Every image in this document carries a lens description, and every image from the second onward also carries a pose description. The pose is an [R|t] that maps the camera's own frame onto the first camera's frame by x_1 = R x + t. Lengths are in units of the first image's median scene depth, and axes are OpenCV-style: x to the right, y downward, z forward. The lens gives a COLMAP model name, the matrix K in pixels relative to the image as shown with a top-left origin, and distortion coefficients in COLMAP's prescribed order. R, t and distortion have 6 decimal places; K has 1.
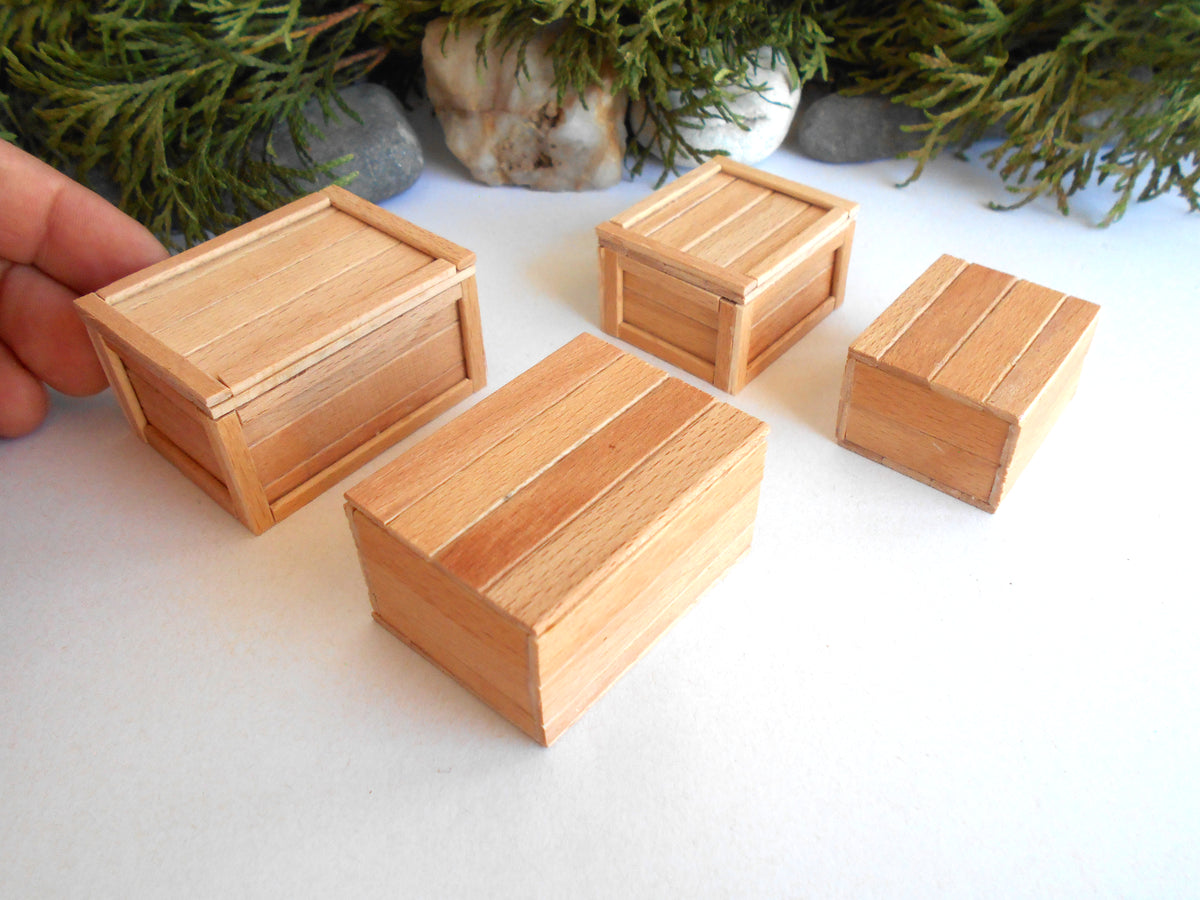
lens RADIAL K [[1027.8, 0, 597.8], [0, 1027.8, 447.4], [0, 0, 1]] dist [-0.028865, 0.036897]
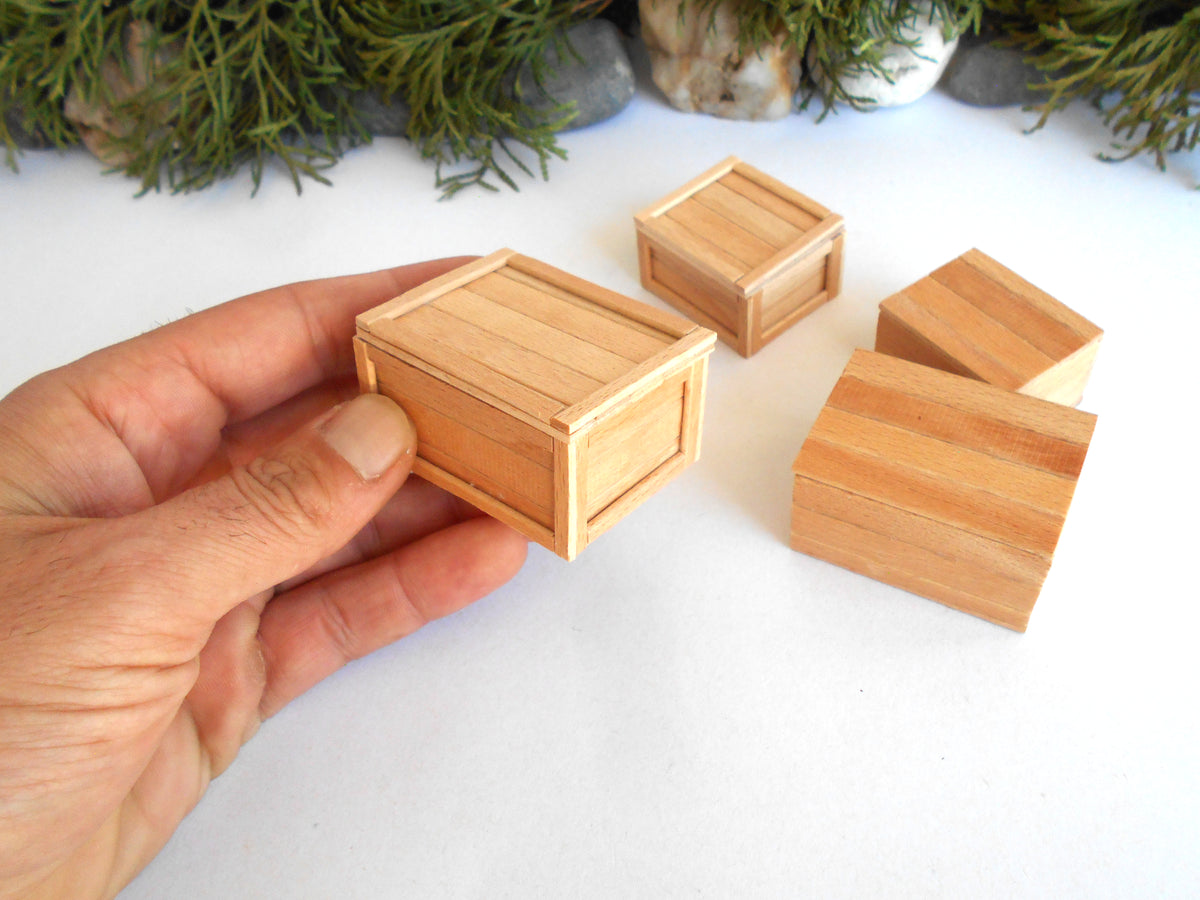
lens RADIAL K [[1040.7, 0, 597.8], [0, 1040.7, 445.0], [0, 0, 1]] dist [-0.014642, 0.016983]
pose [[0.968415, 0.122655, -0.217091, 0.129124], [-0.088008, 0.982750, 0.162655, -0.057767], [0.233297, -0.138412, 0.962504, -0.331666]]
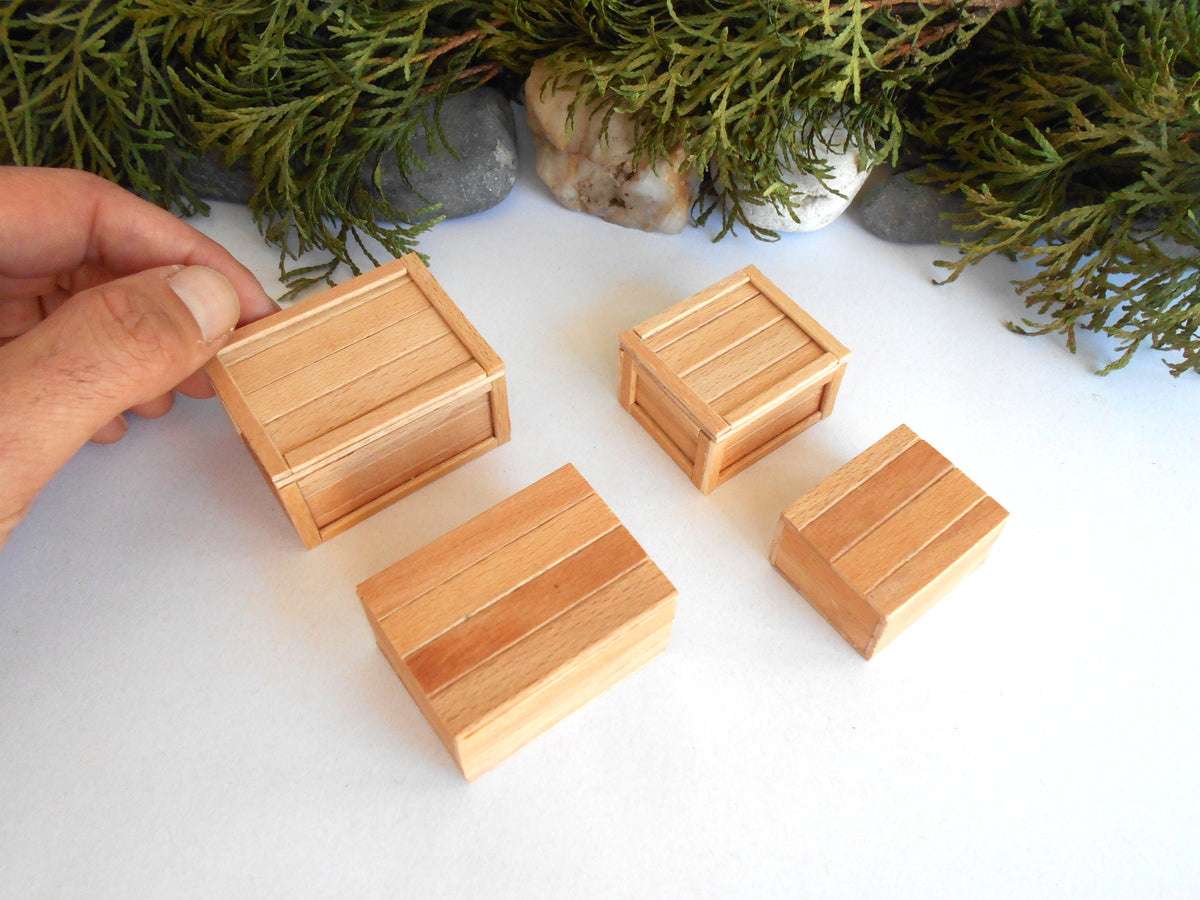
lens RADIAL K [[1027.8, 0, 597.8], [0, 1027.8, 447.4], [0, 0, 1]] dist [-0.028865, 0.036897]
pose [[0.973274, 0.204218, -0.105033, 0.103623], [-0.174799, 0.955428, 0.237912, -0.305150], [0.148937, -0.213194, 0.965591, -0.143575]]
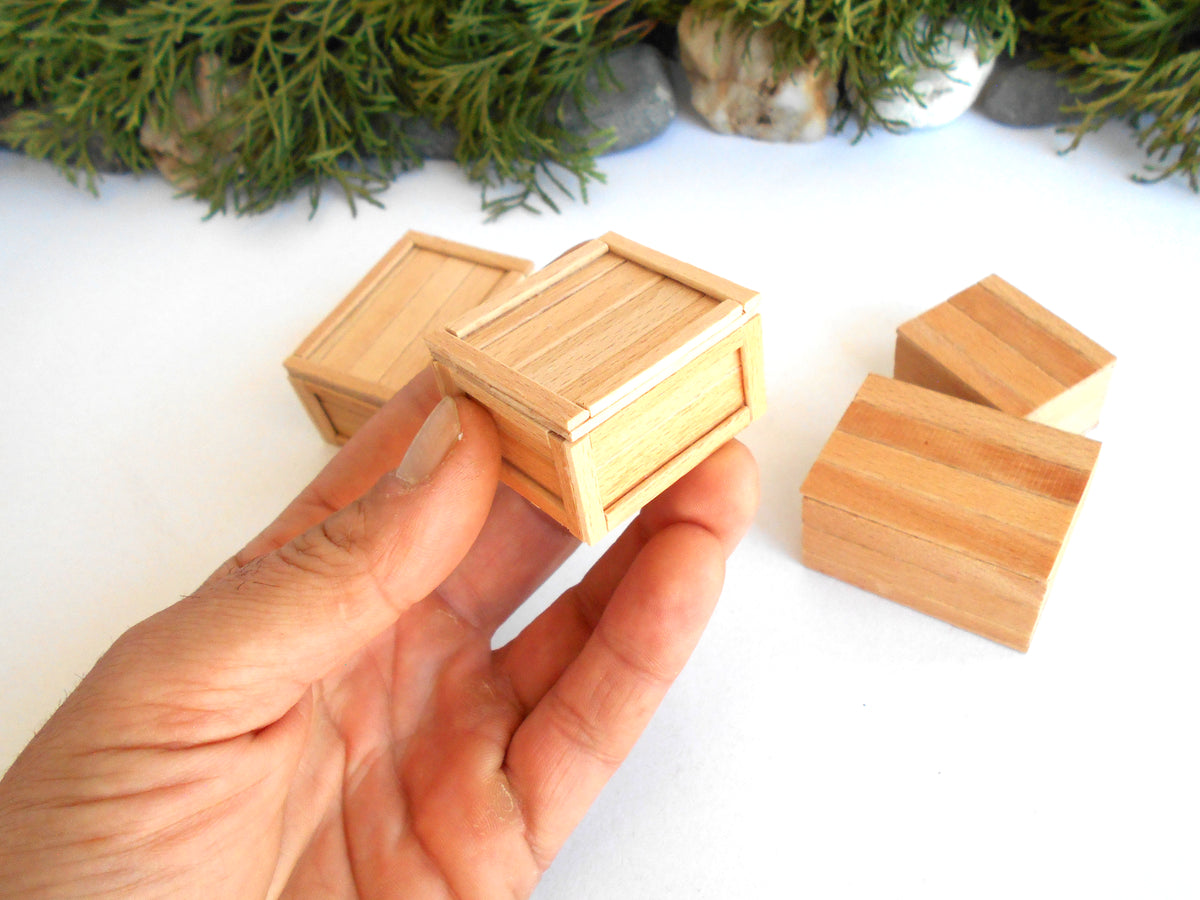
lens RADIAL K [[1040.7, 0, 597.8], [0, 1040.7, 445.0], [0, 0, 1]] dist [-0.014642, 0.016983]
pose [[0.949634, 0.132898, -0.283784, 0.183646], [-0.086226, 0.981475, 0.171091, -0.089896], [0.301265, -0.138004, 0.943501, -0.364133]]
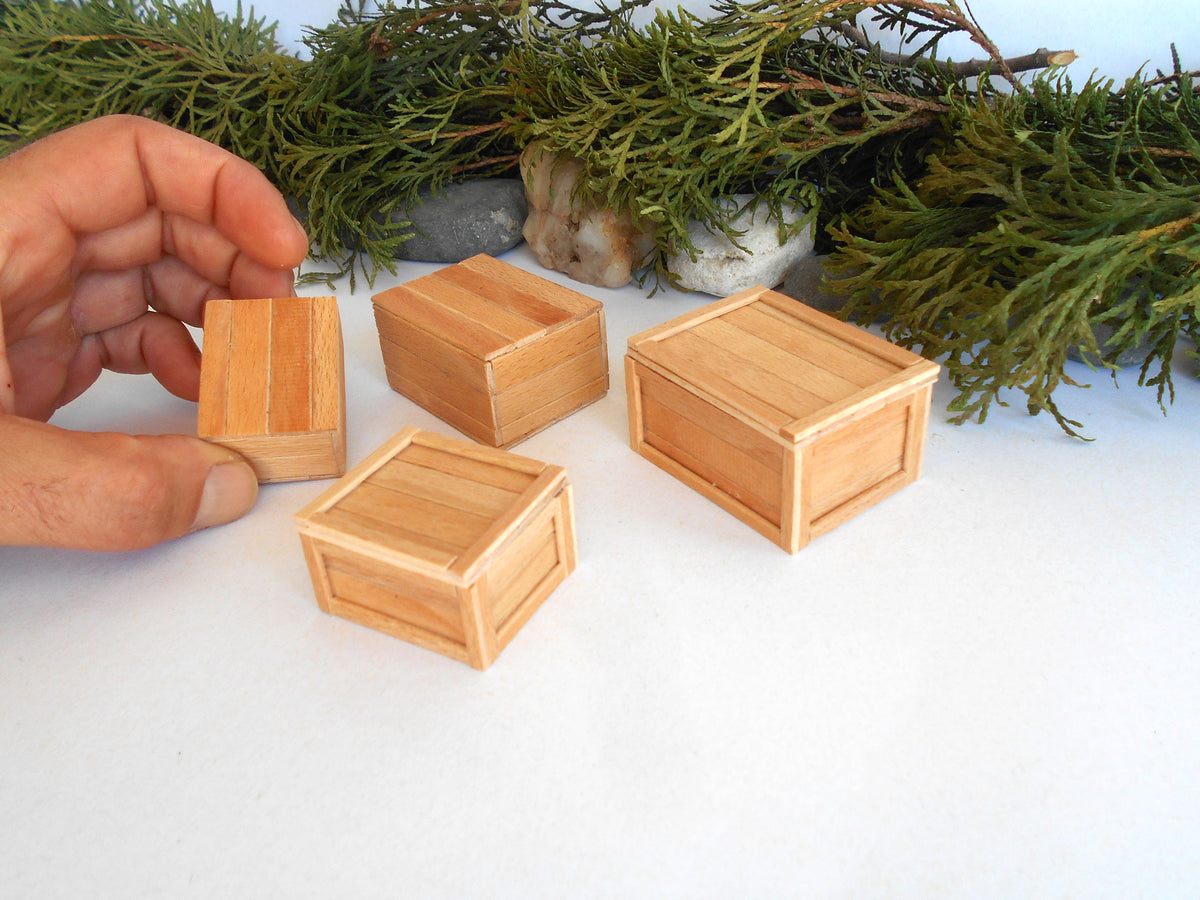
lens RADIAL K [[1040.7, 0, 597.8], [0, 1040.7, 445.0], [0, 0, 1]] dist [-0.014642, 0.016983]
pose [[0.807727, 0.290520, -0.513006, 0.744112], [-0.352328, 0.935544, -0.024933, -0.041723], [0.472696, 0.200885, 0.858023, -0.046027]]
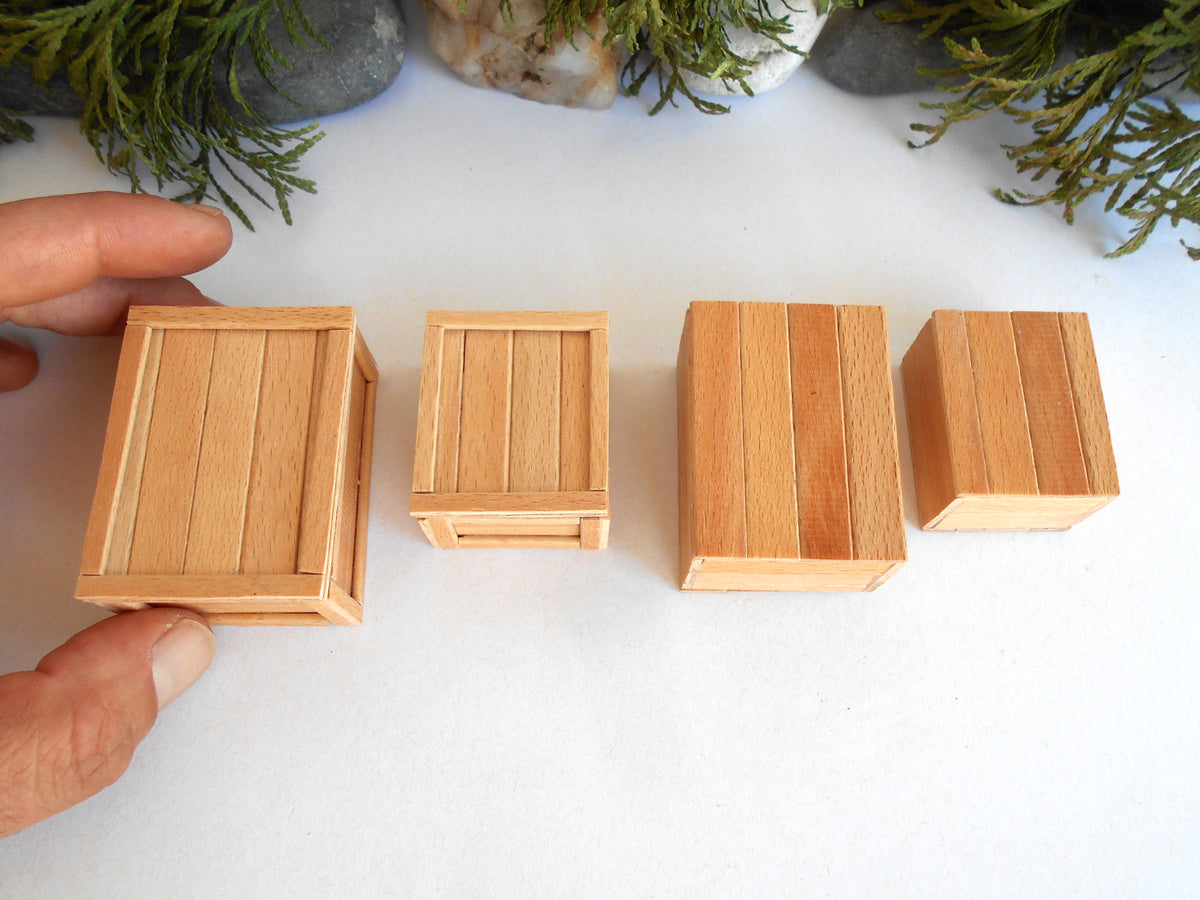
lens RADIAL K [[1027.8, 0, 597.8], [0, 1027.8, 447.4], [0, 0, 1]] dist [-0.028865, 0.036897]
pose [[0.992533, 0.120846, -0.016581, 0.065293], [-0.099770, 0.882494, 0.459620, -0.441526], [0.070176, -0.454534, 0.887961, 0.040706]]
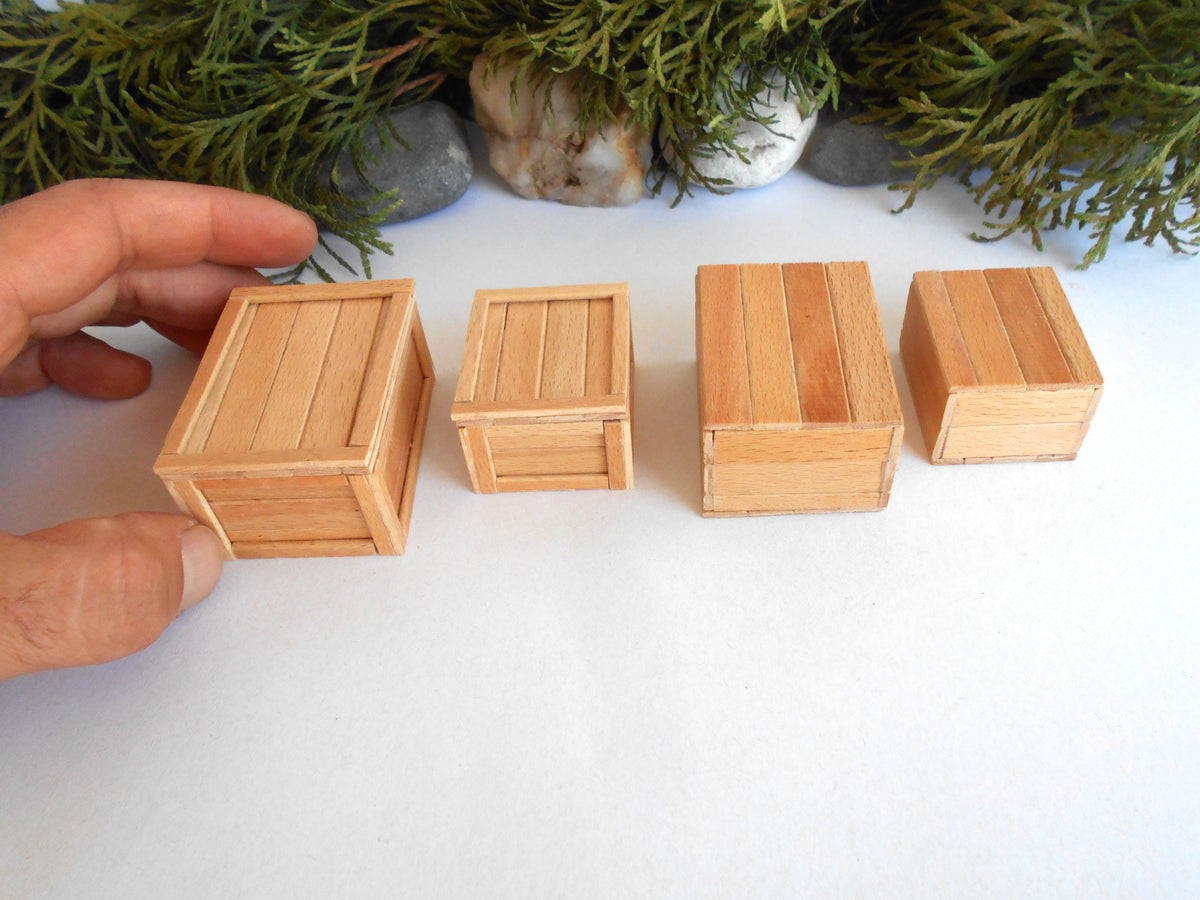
lens RADIAL K [[1027.8, 0, 597.8], [0, 1027.8, 447.4], [0, 0, 1]] dist [-0.028865, 0.036897]
pose [[0.988068, 0.064881, -0.139687, 0.162115], [-0.053227, 0.994906, 0.085611, -0.090358], [0.144530, -0.077154, 0.986488, -0.143658]]
